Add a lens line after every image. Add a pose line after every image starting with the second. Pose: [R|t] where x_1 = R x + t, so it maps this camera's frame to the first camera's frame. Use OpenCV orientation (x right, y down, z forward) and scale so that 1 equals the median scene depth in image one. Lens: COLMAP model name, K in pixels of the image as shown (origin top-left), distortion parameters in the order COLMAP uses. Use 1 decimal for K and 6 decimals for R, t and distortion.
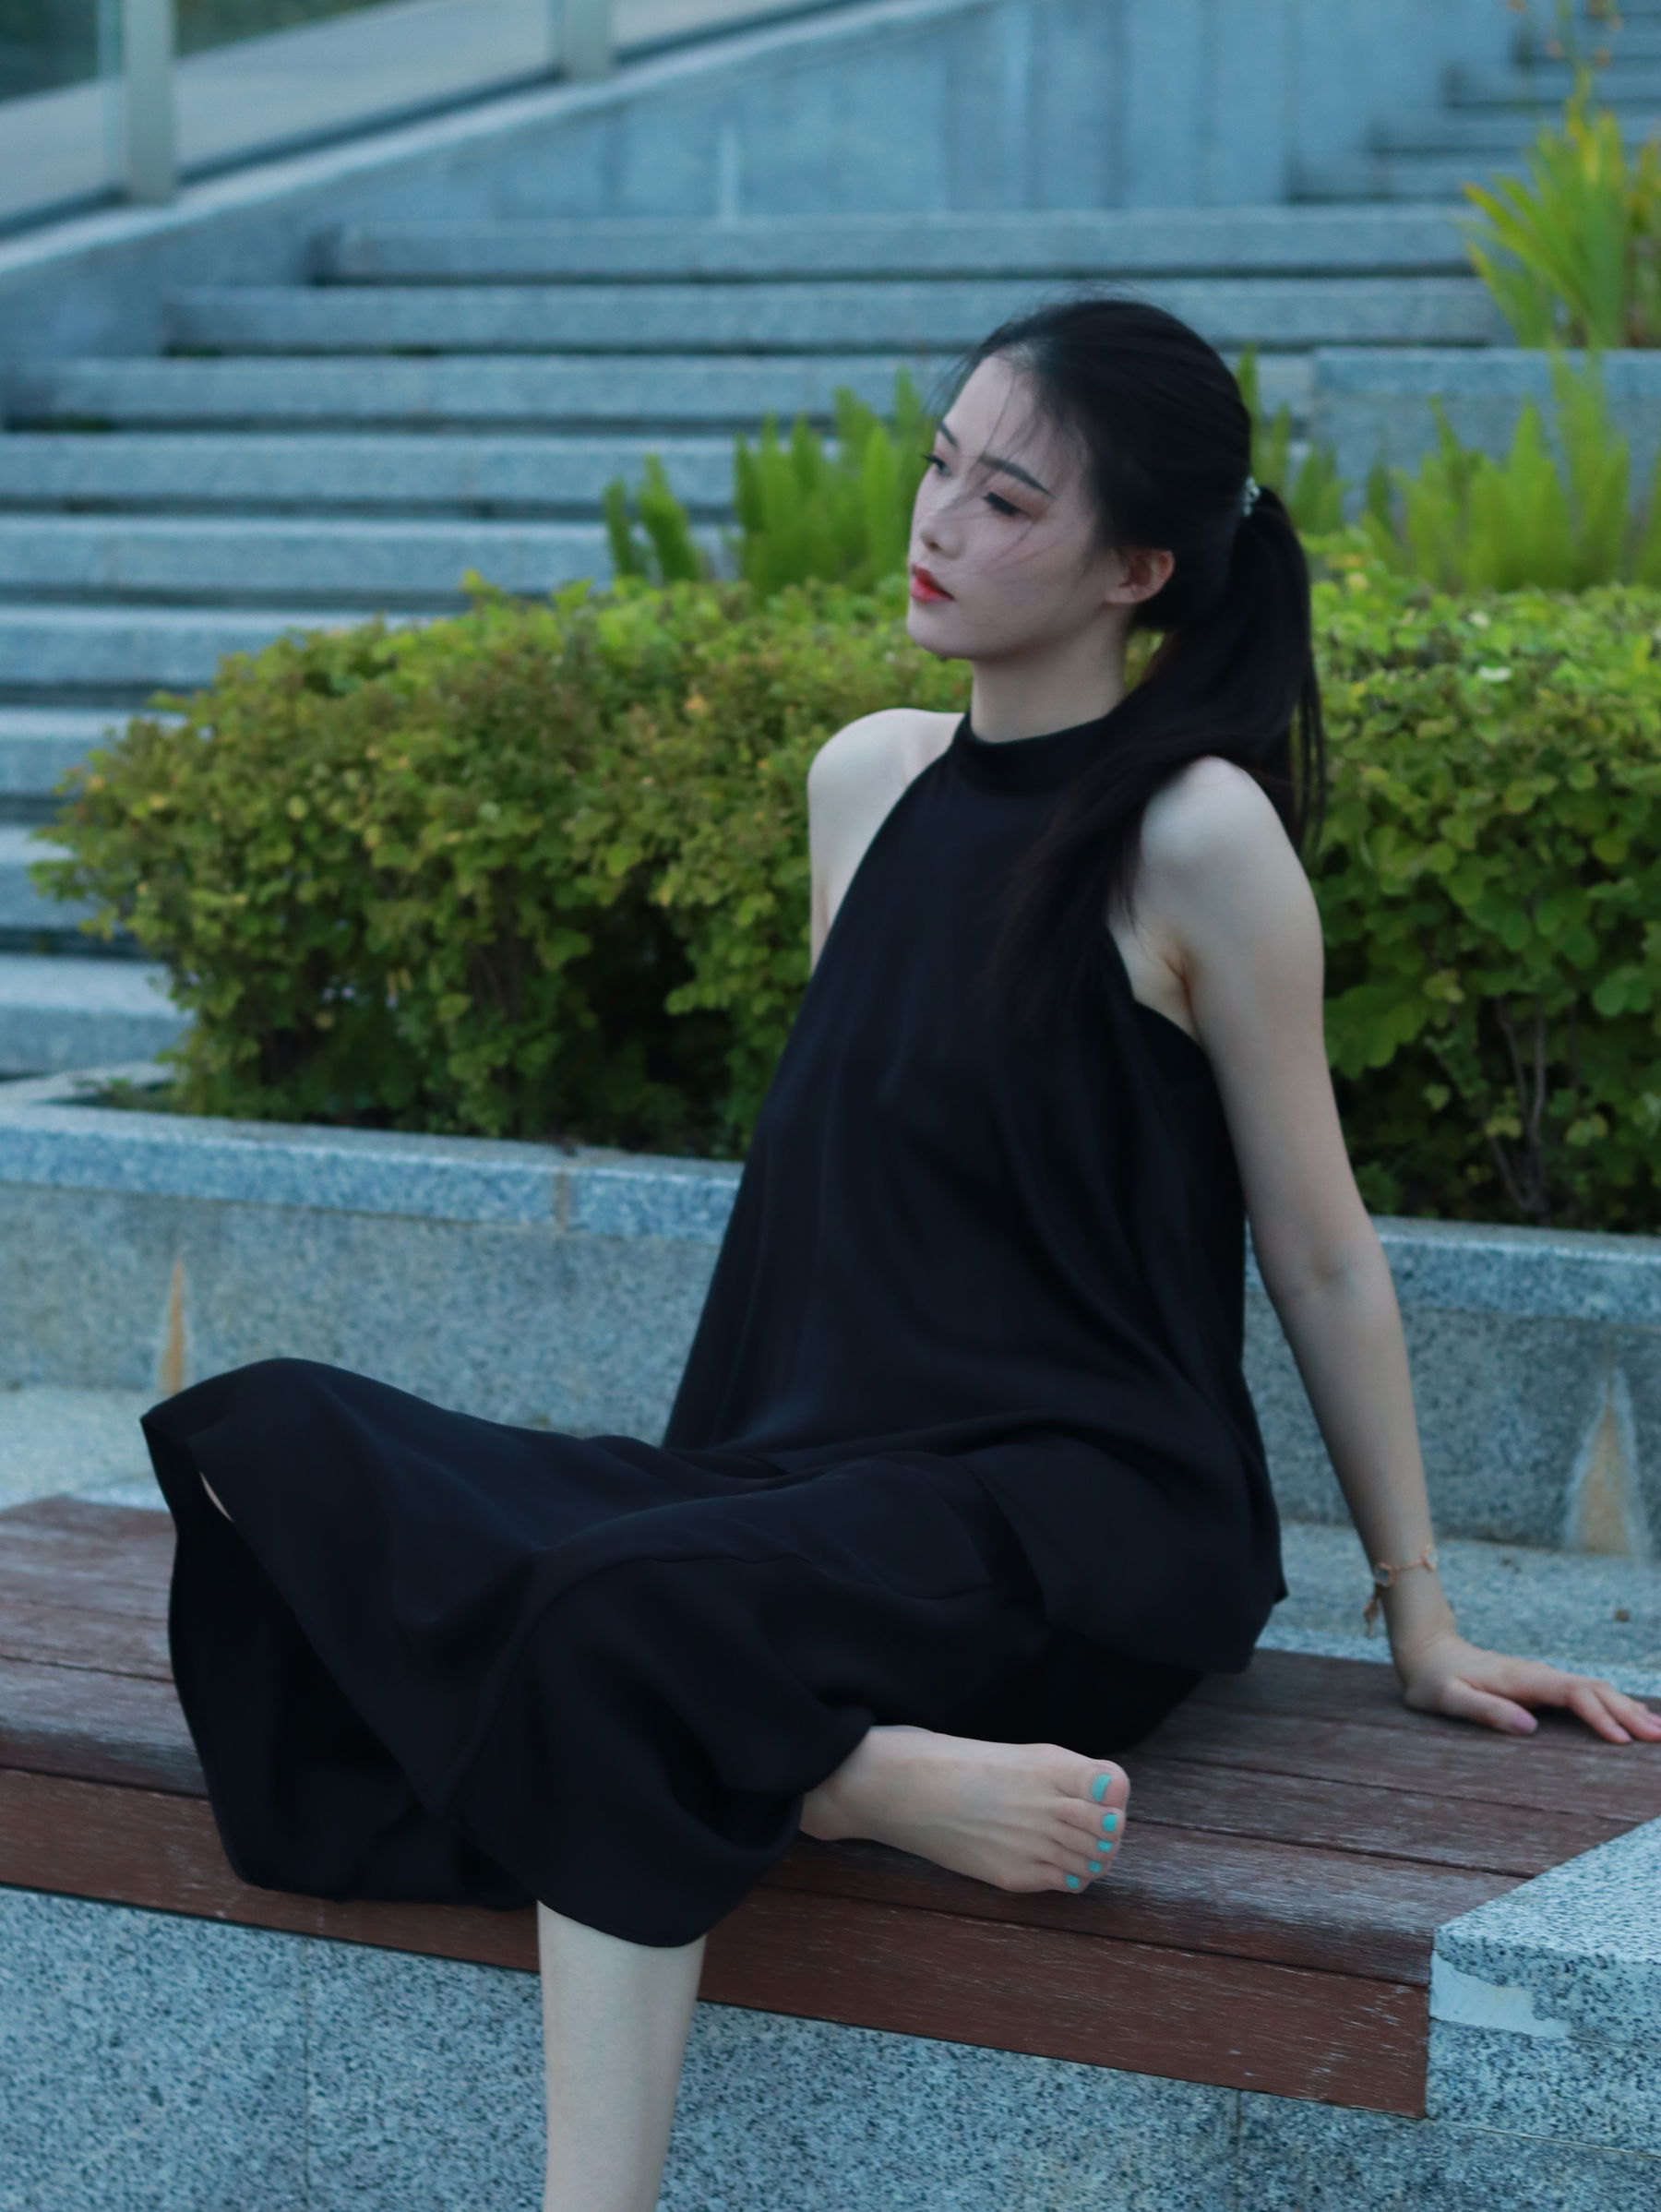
lens RADIAL K [[5889.2, 0, 808.6], [0, 5889.2, 1104.6], [0, 0, 1]] dist [0.005347, 0.000000]
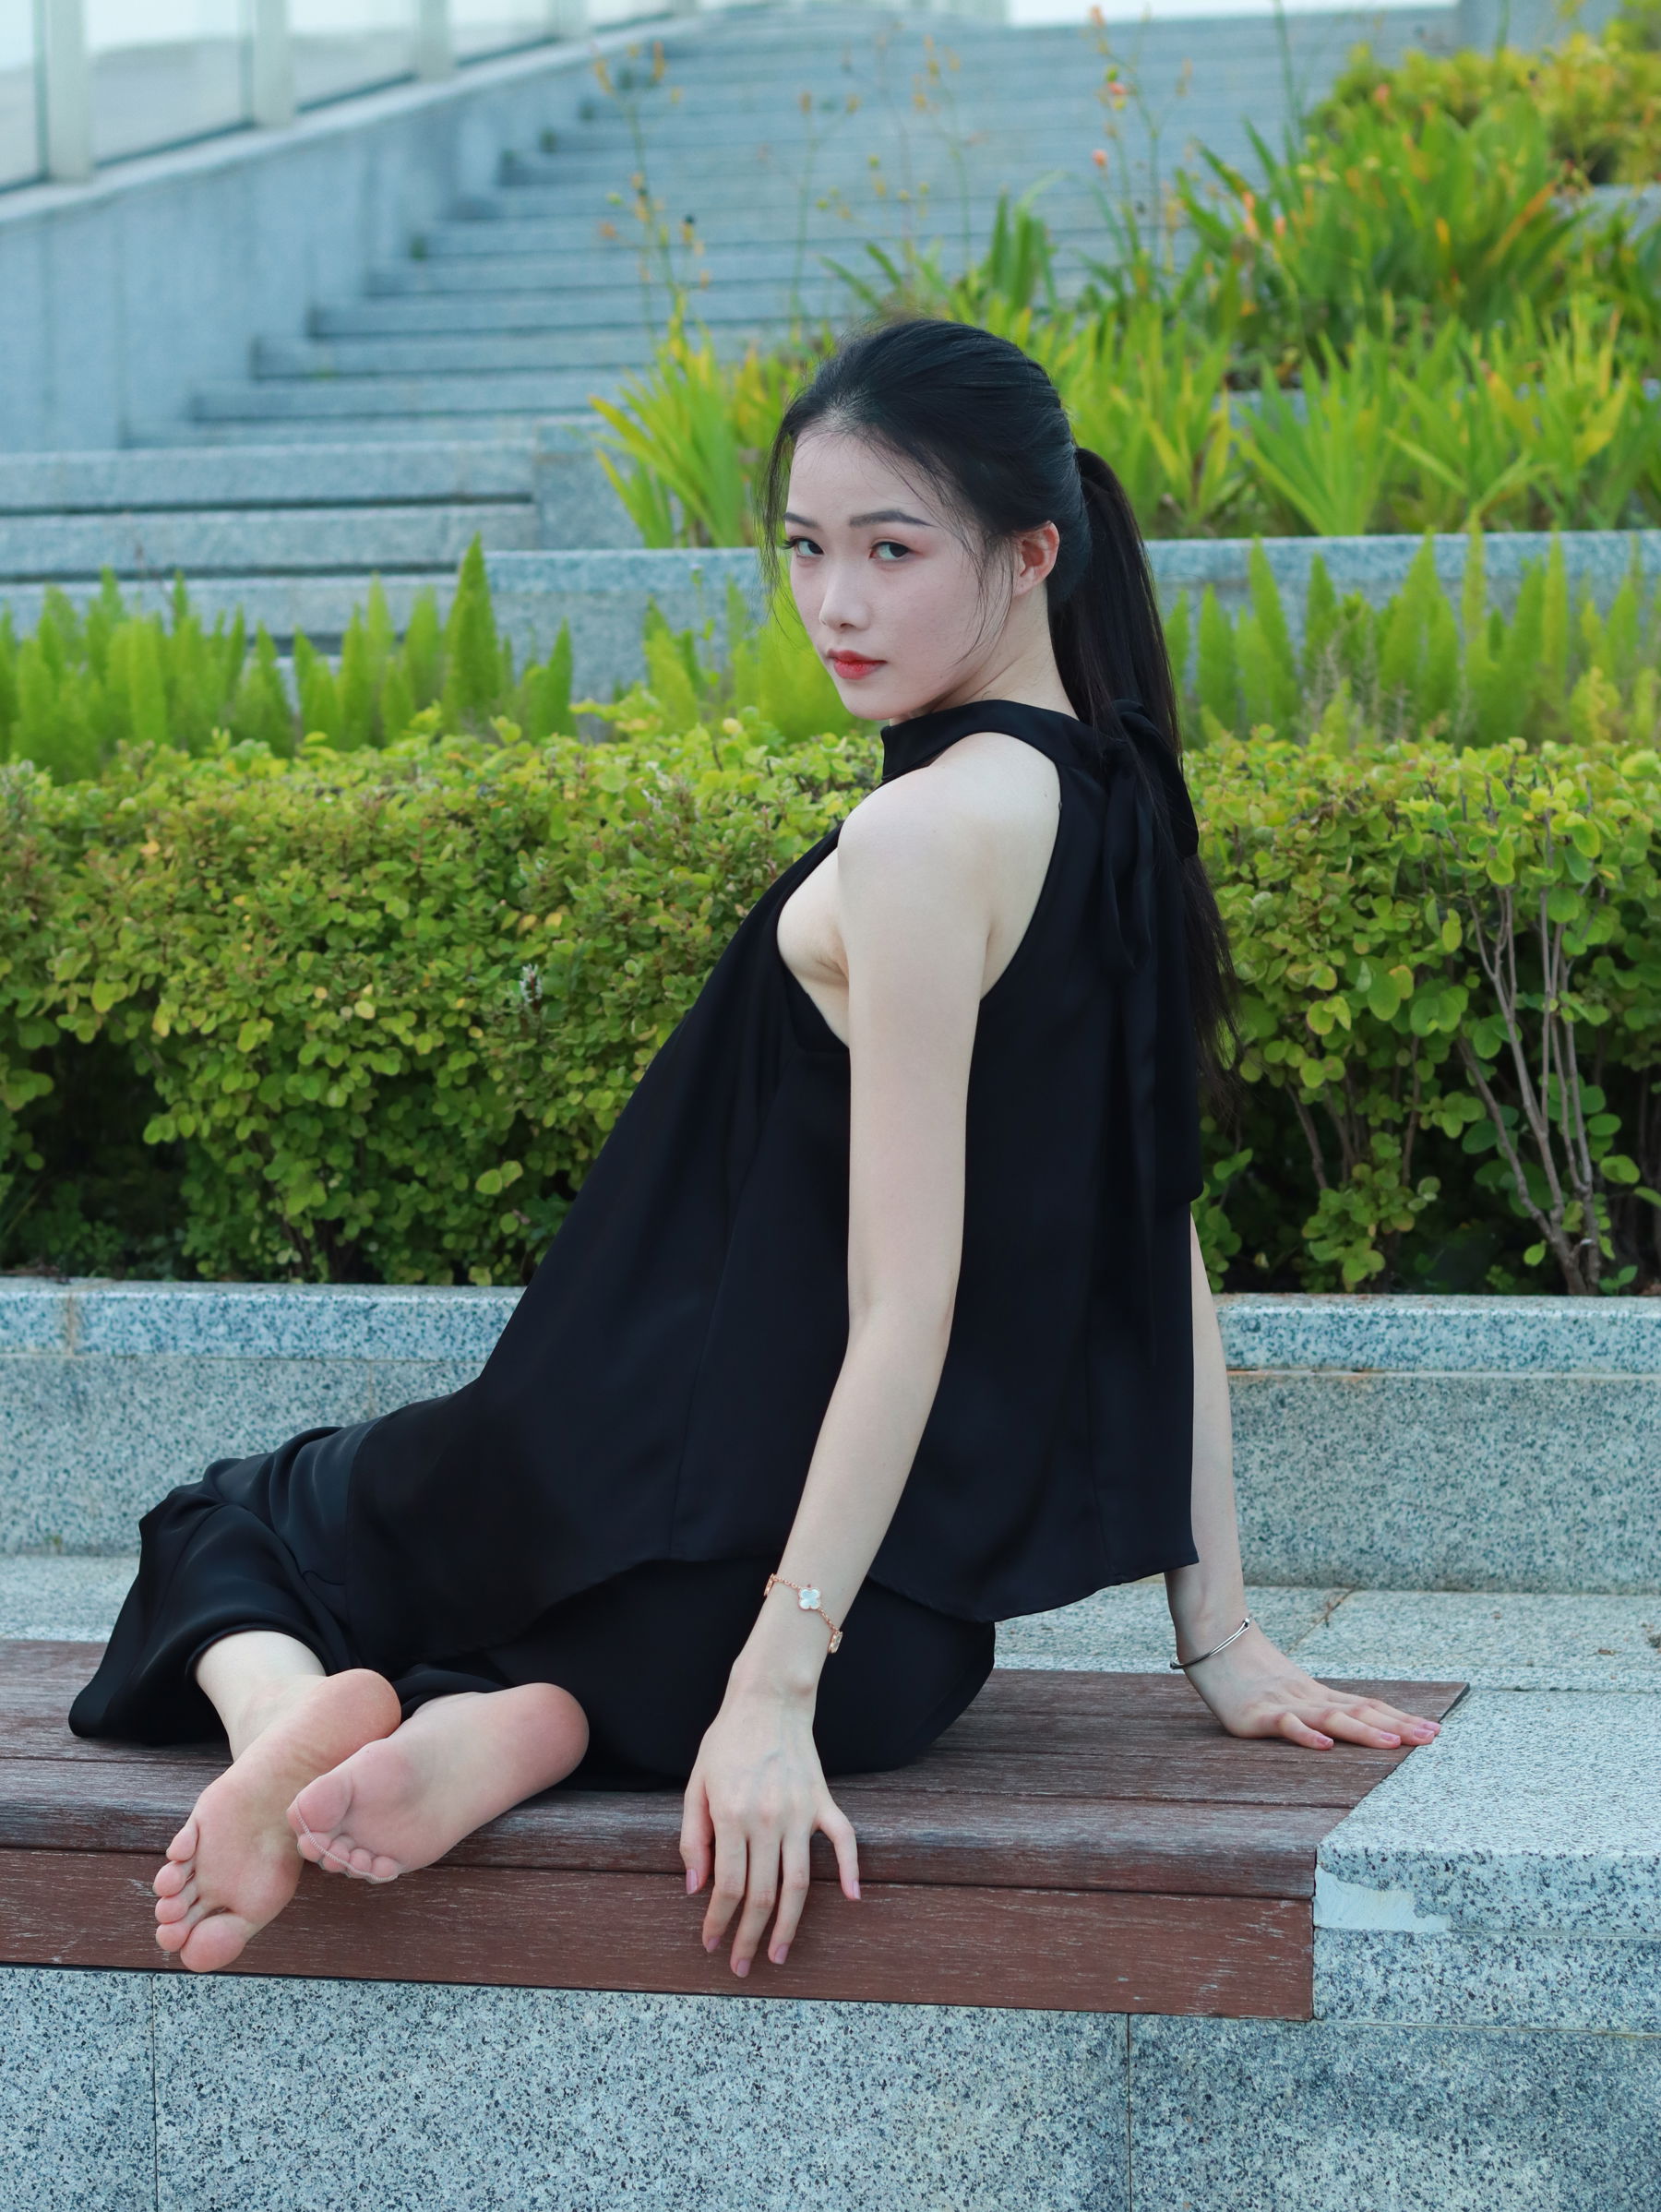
lens RADIAL K [[5889.2, 0, 819.0], [0, 5889.2, 1106.0], [0, 0, 1]] dist [0.005347, 0.000000]
pose [[0.964406, -0.036005, 0.261962, -0.238948], [0.050572, 0.997514, -0.049080, 0.045829], [-0.259543, 0.060581, 0.963830, -0.042553]]
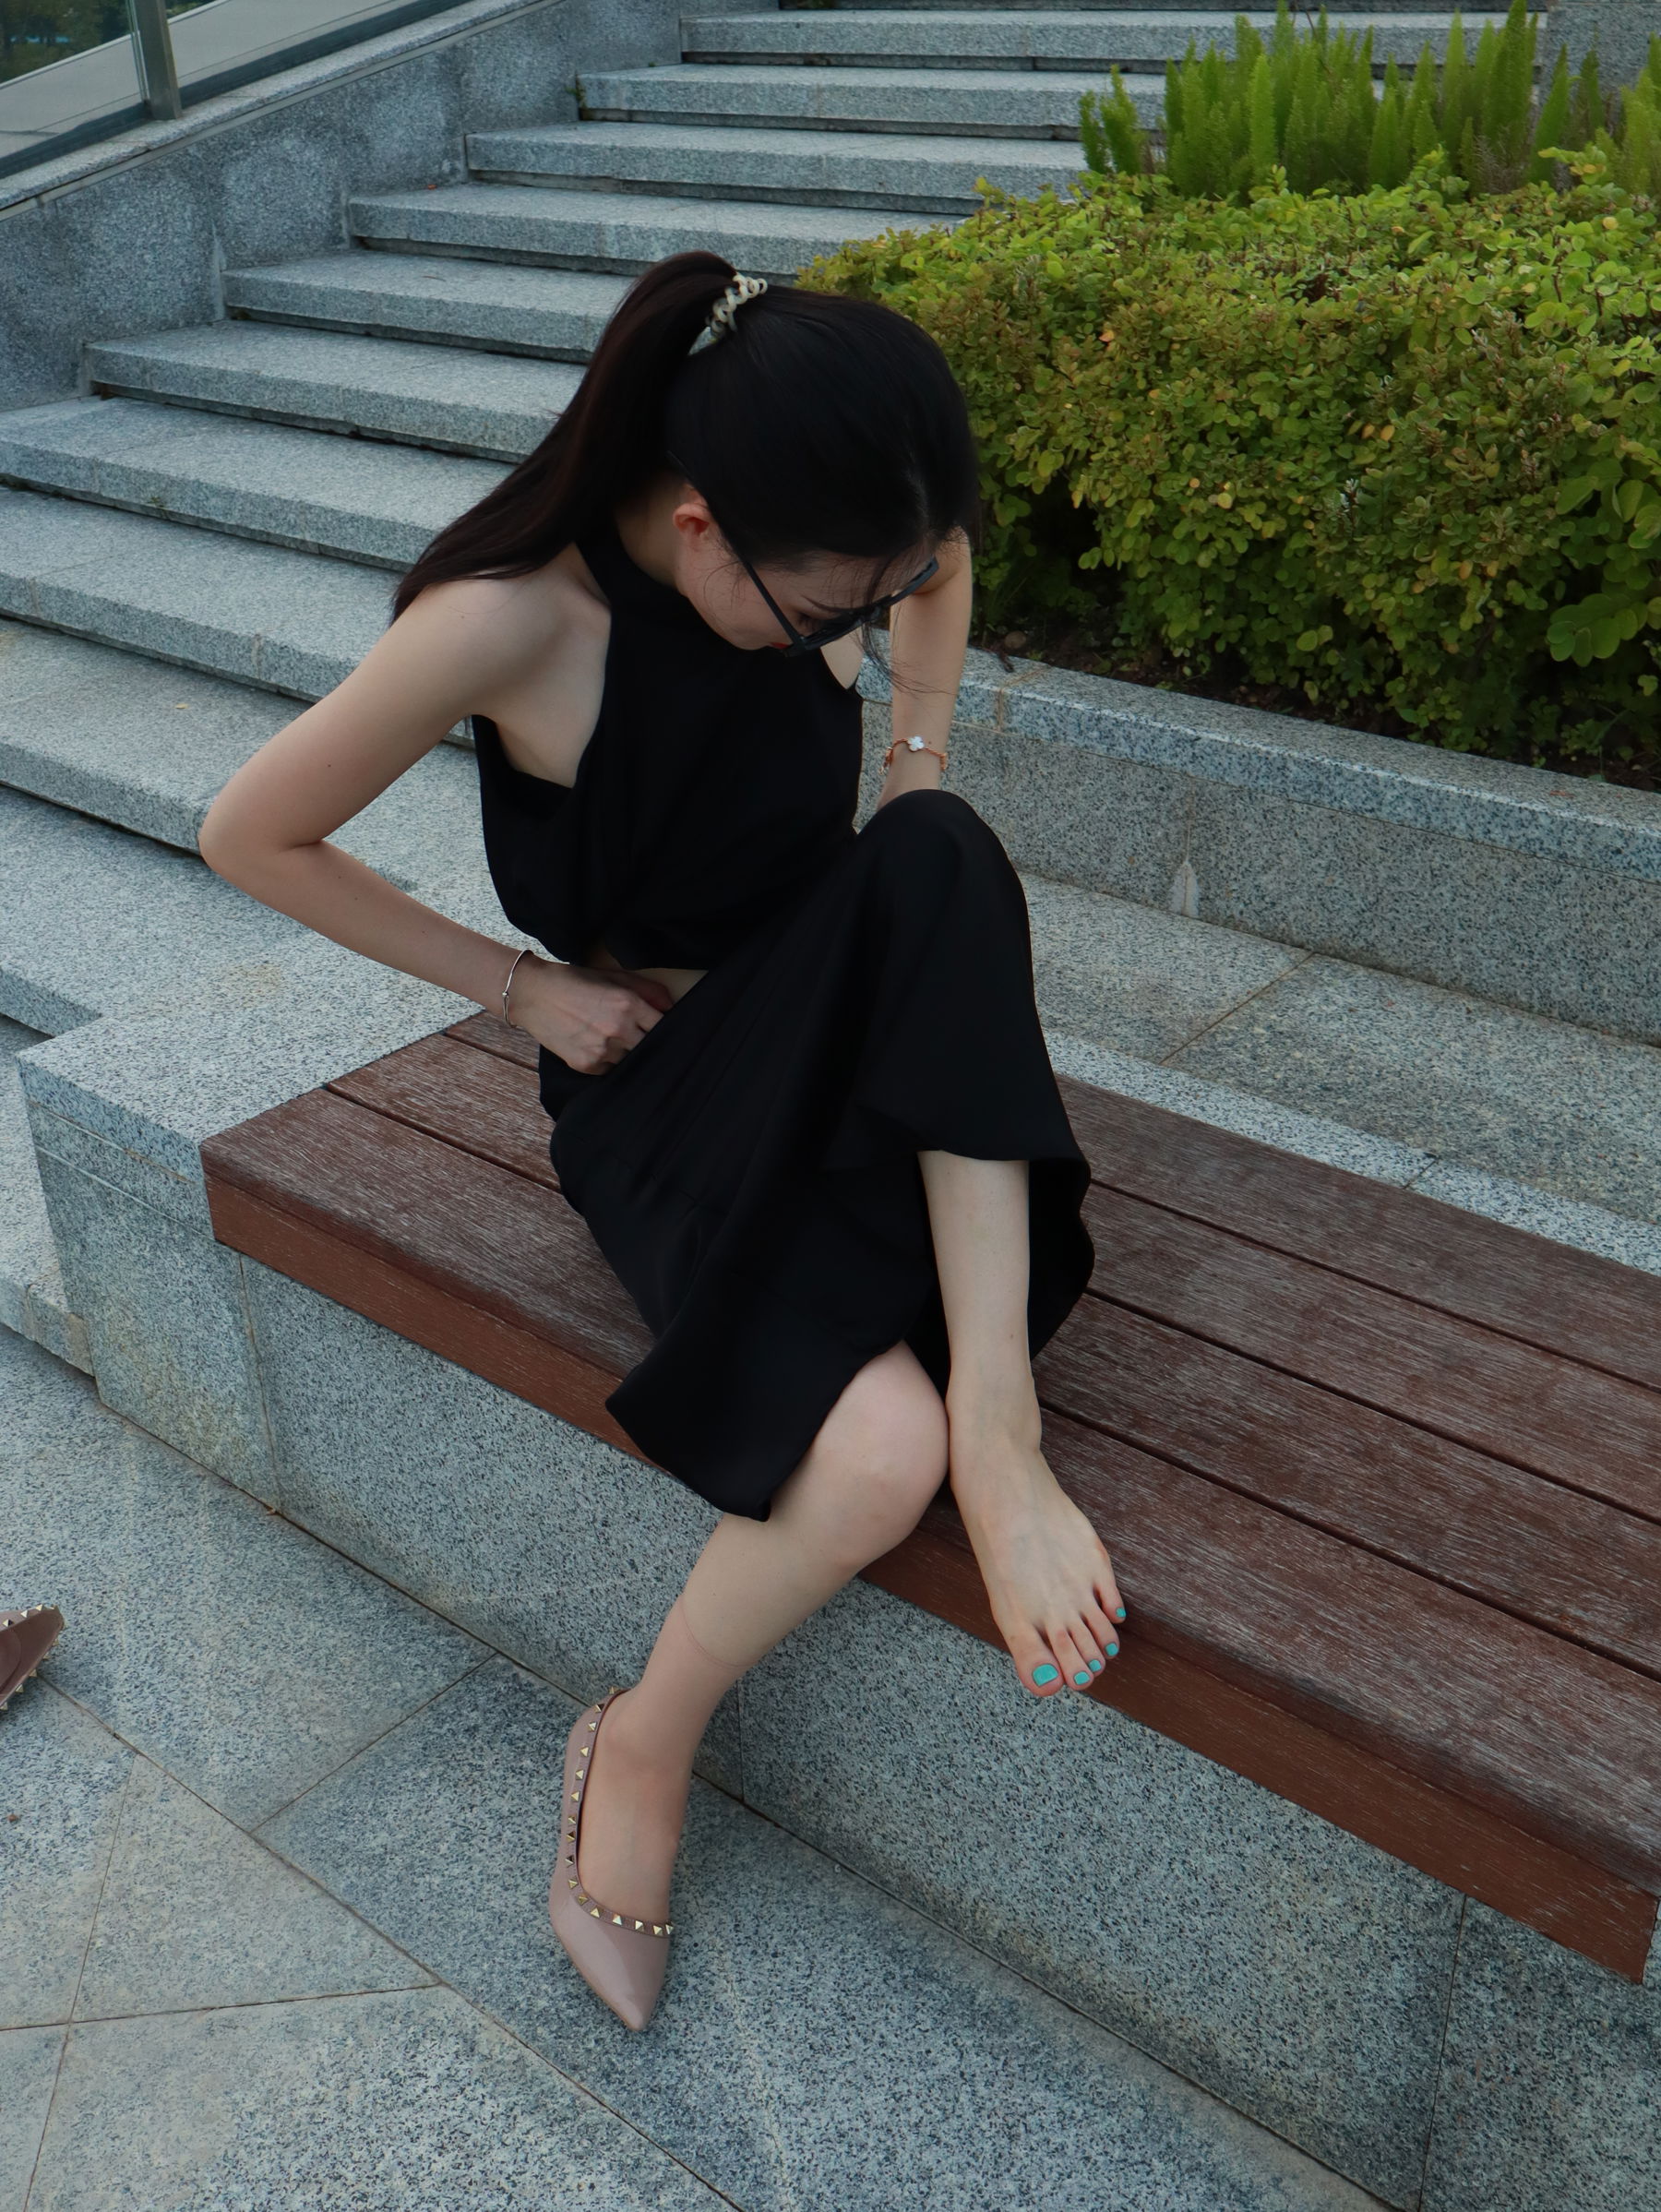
lens RADIAL K [[2249.8, 0, 813.9], [0, 2249.8, 1111.2], [0, 0, 1]] dist [0.006851, 0.000000]
pose [[0.985524, 0.051642, -0.161478, 0.010058], [0.011428, 0.930075, 0.367191, -0.124841], [0.169149, -0.363721, 0.916022, 0.577238]]
